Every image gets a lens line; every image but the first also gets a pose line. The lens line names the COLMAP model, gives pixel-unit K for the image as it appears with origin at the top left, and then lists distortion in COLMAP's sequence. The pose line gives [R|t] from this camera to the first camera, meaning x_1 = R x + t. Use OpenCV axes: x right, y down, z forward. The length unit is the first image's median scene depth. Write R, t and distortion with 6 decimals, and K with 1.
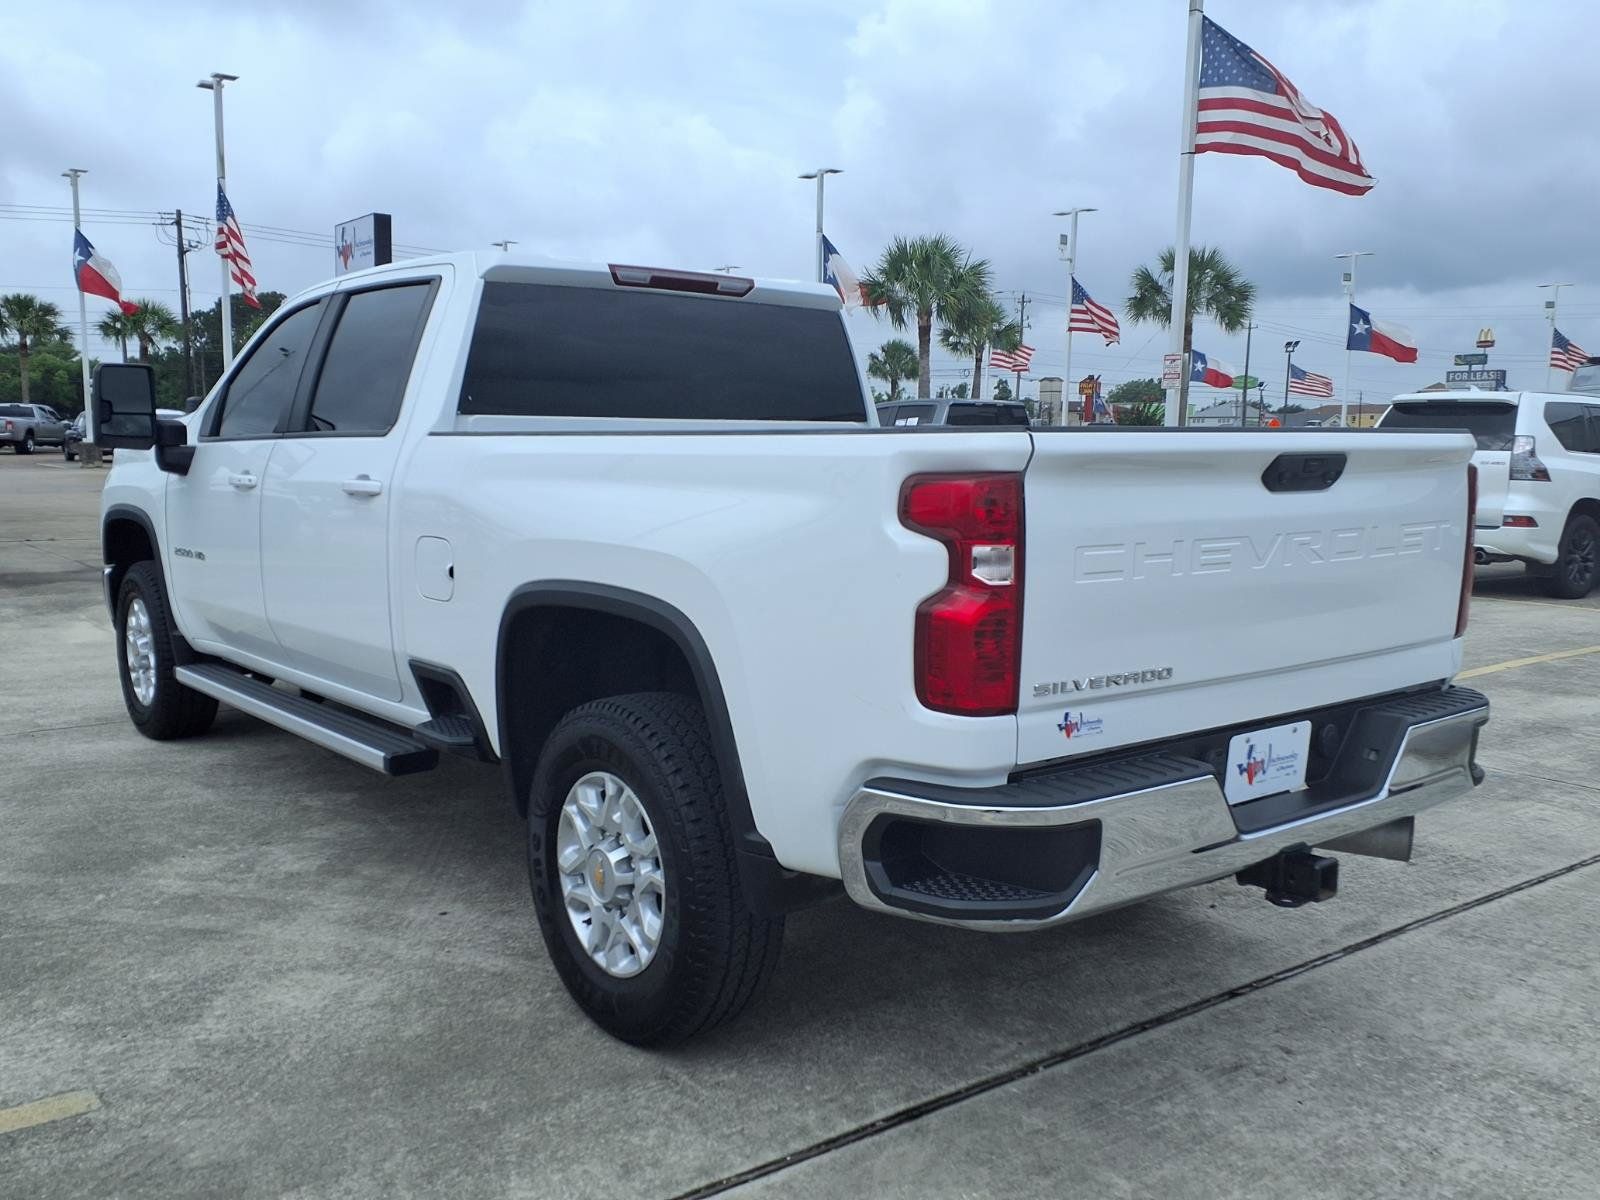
lens RADIAL K [[1365.4, 0, 774.9], [0, 1365.4, 575.0], [0, 0, 1]] dist [0.039837, -0.044132]
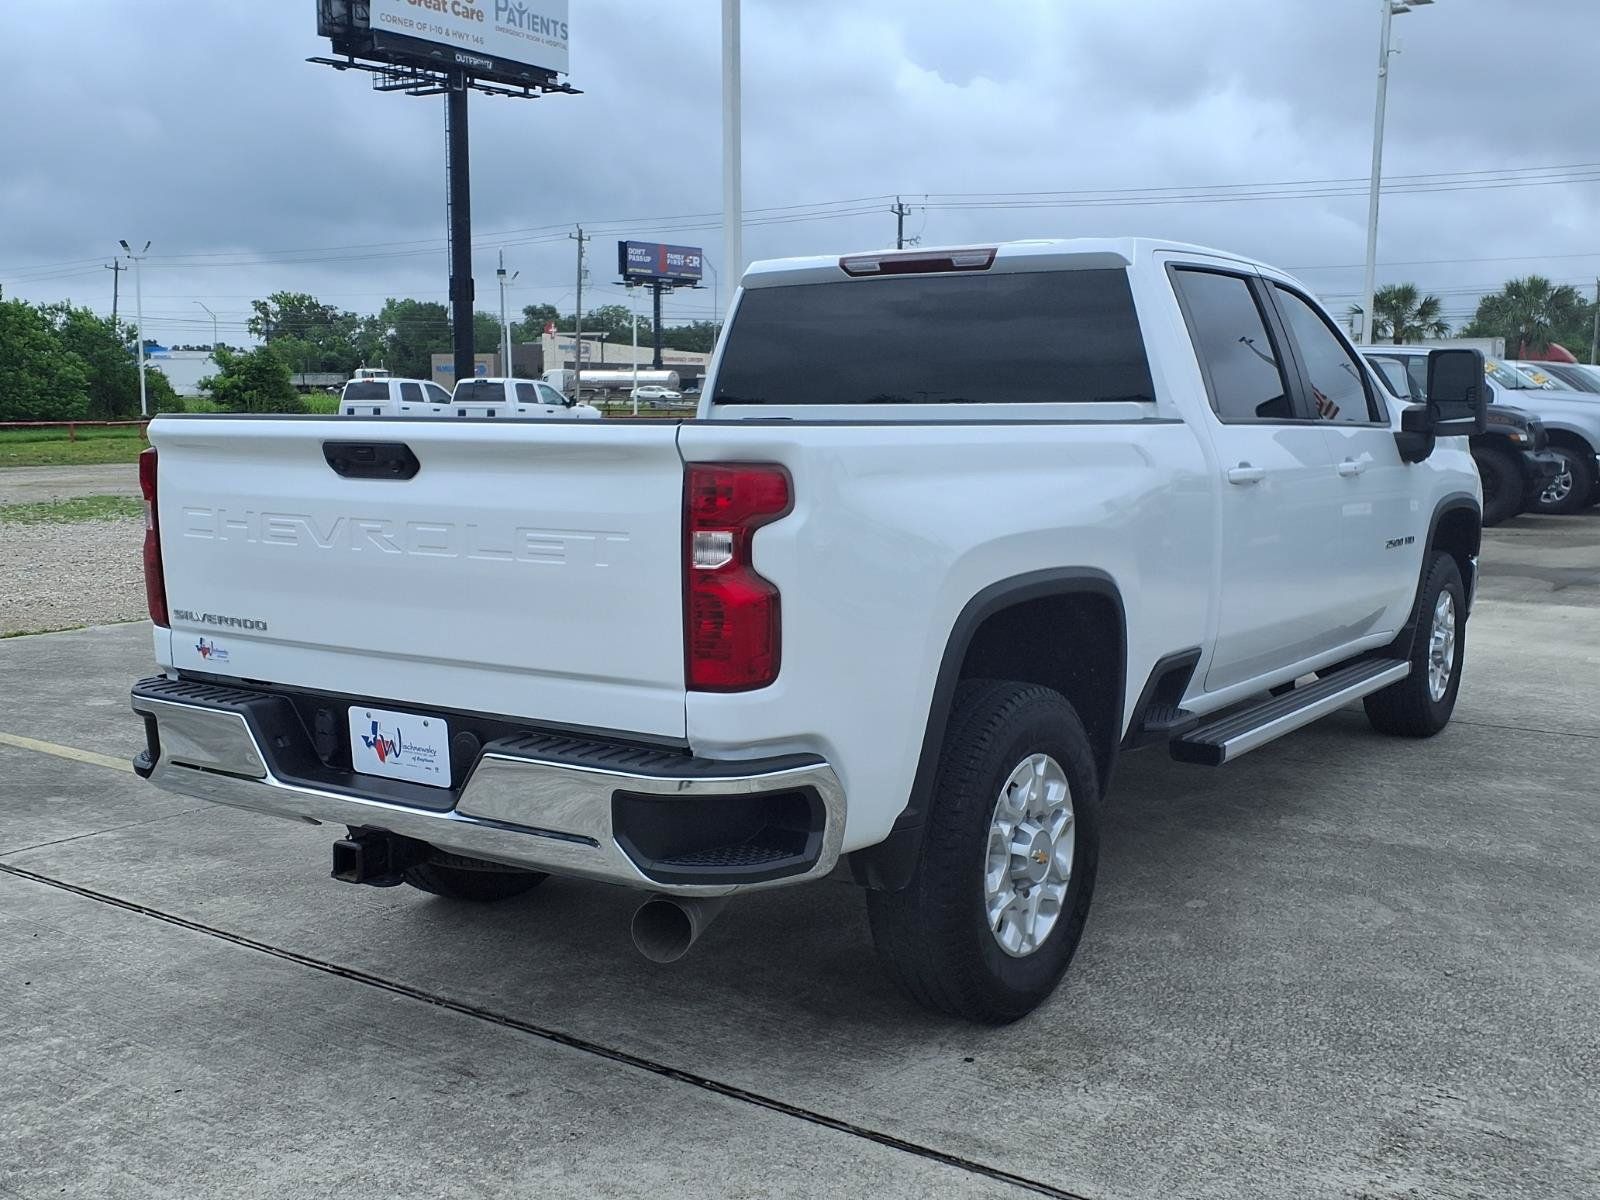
lens RADIAL K [[1661.4, 0, 859.9], [0, 1661.4, 550.6], [0, 0, 1]] dist [0.021627, 0.000000]
pose [[0.315231, 0.072476, -0.946243, 1.223577], [-0.091613, 0.994747, 0.045671, -0.071373], [0.944583, 0.072292, 0.320215, 0.694620]]
